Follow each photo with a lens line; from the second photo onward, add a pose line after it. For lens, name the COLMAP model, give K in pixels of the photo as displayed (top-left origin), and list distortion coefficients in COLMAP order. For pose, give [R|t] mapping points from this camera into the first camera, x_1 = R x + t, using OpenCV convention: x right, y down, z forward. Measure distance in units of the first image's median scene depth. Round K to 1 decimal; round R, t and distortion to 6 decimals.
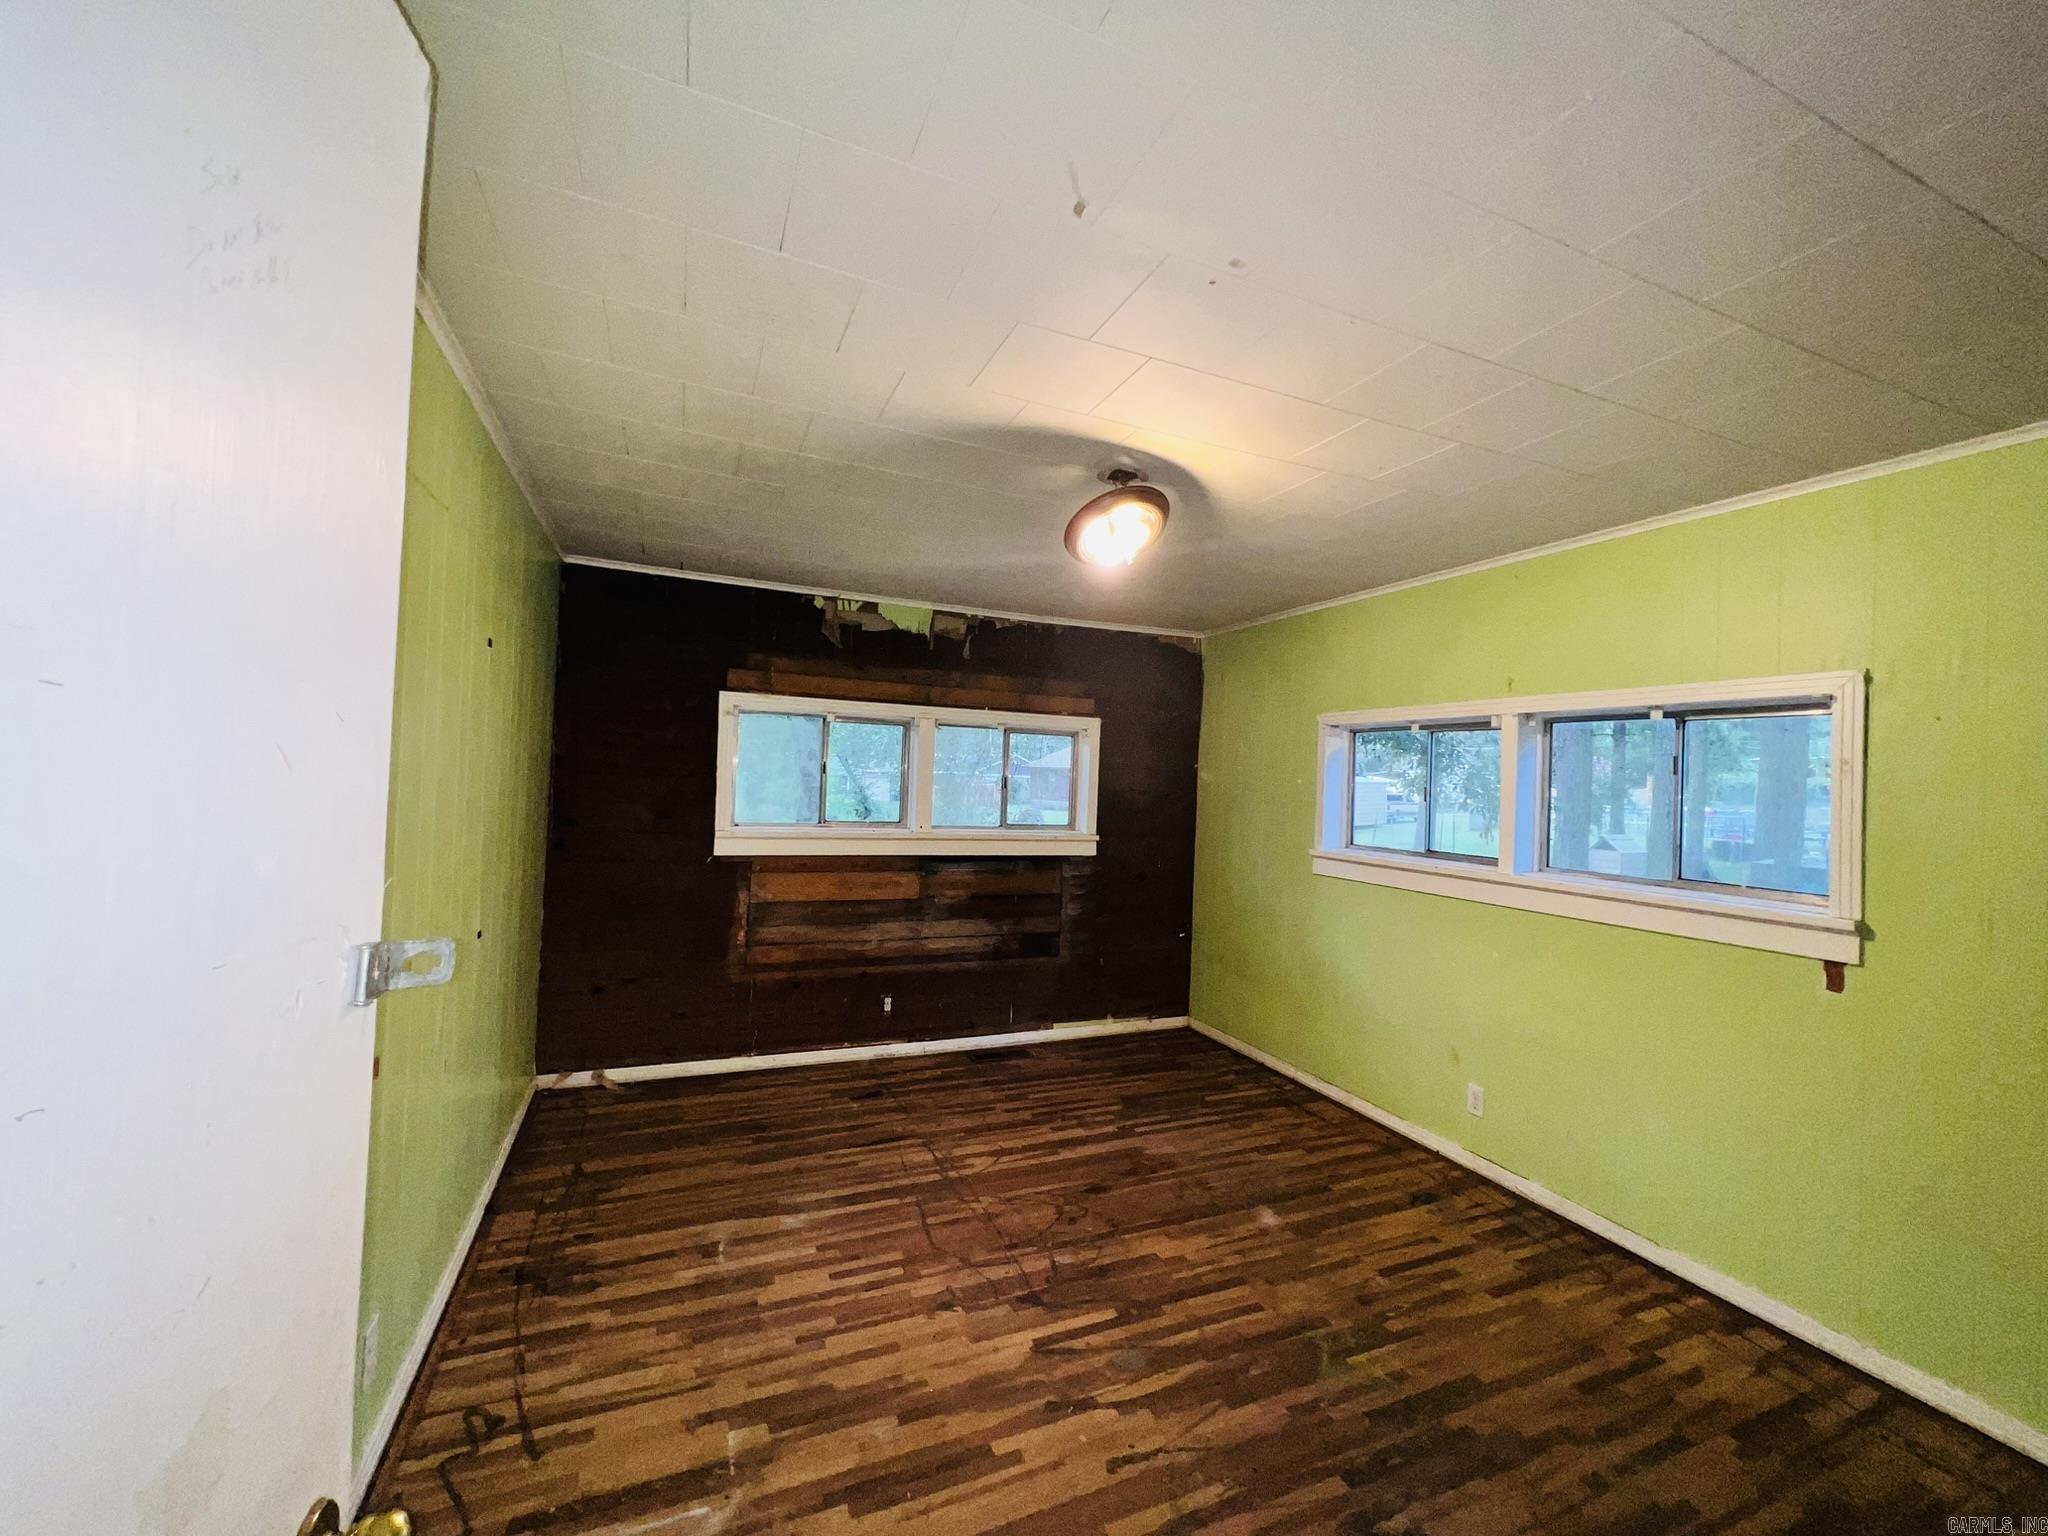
lens RADIAL K [[824.2, 0, 1020.4], [0, 824.2, 762.8], [0, 0, 1]] dist [-0.001868, 0.000050]
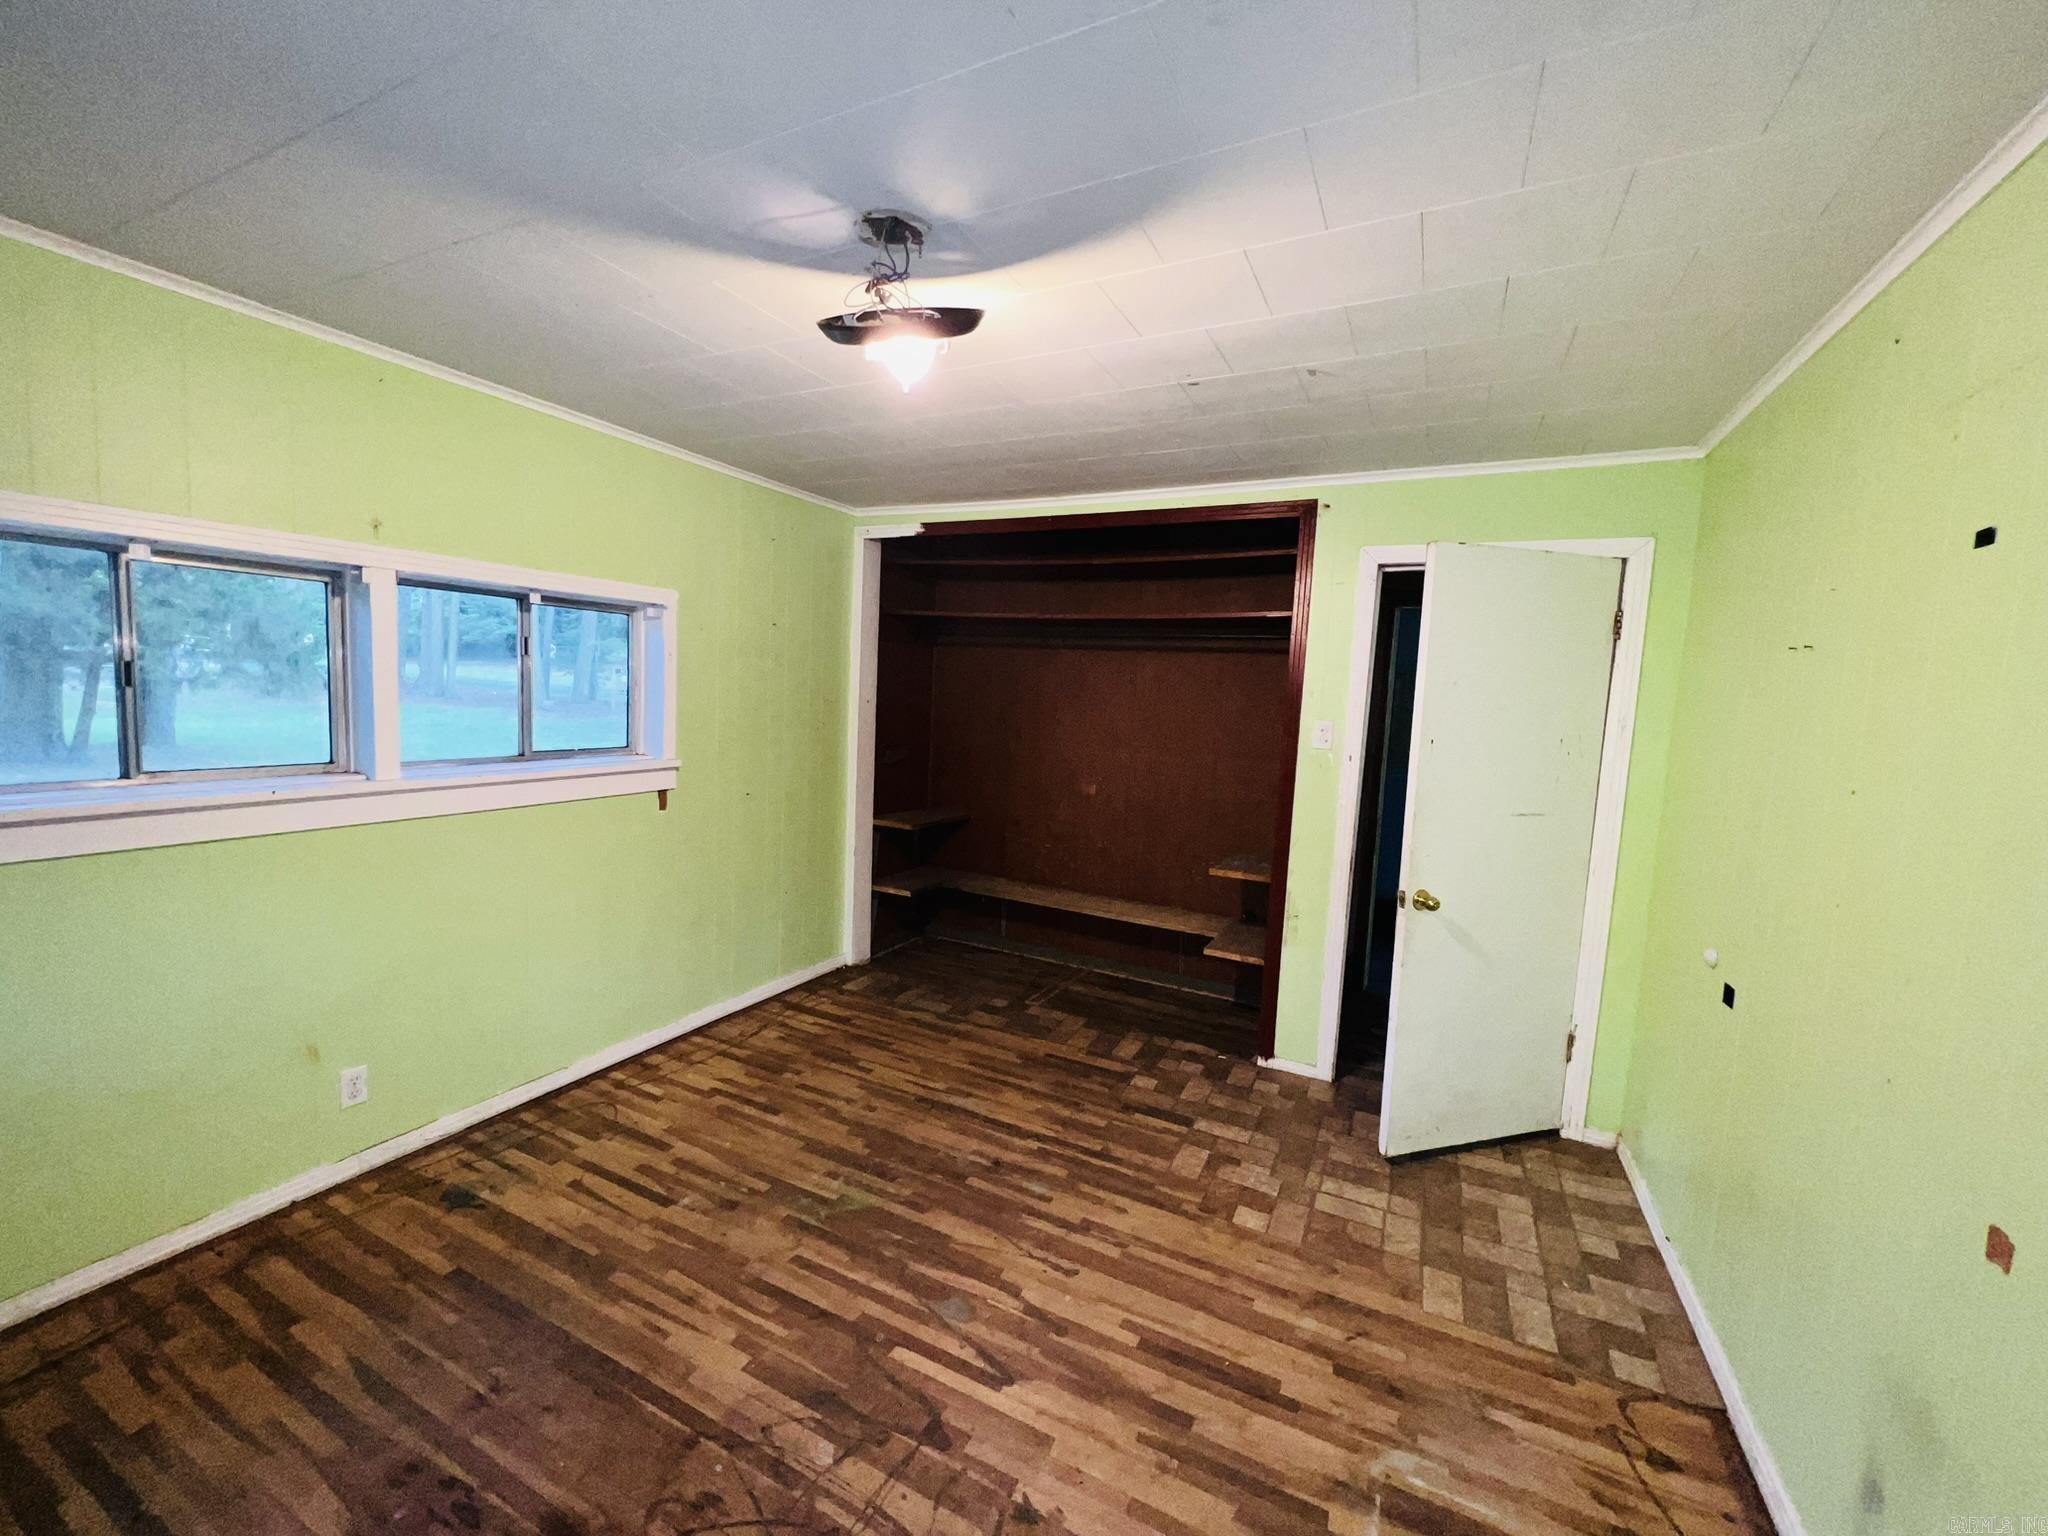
lens RADIAL K [[824.2, 0, 1020.4], [0, 824.2, 762.8], [0, 0, 1]] dist [-0.001868, 0.000050]
pose [[-0.648058, -0.136458, 0.749267, -0.518526], [-0.081695, 0.990596, 0.109750, -0.020195], [-0.757197, 0.009913, -0.653111, 1.470485]]
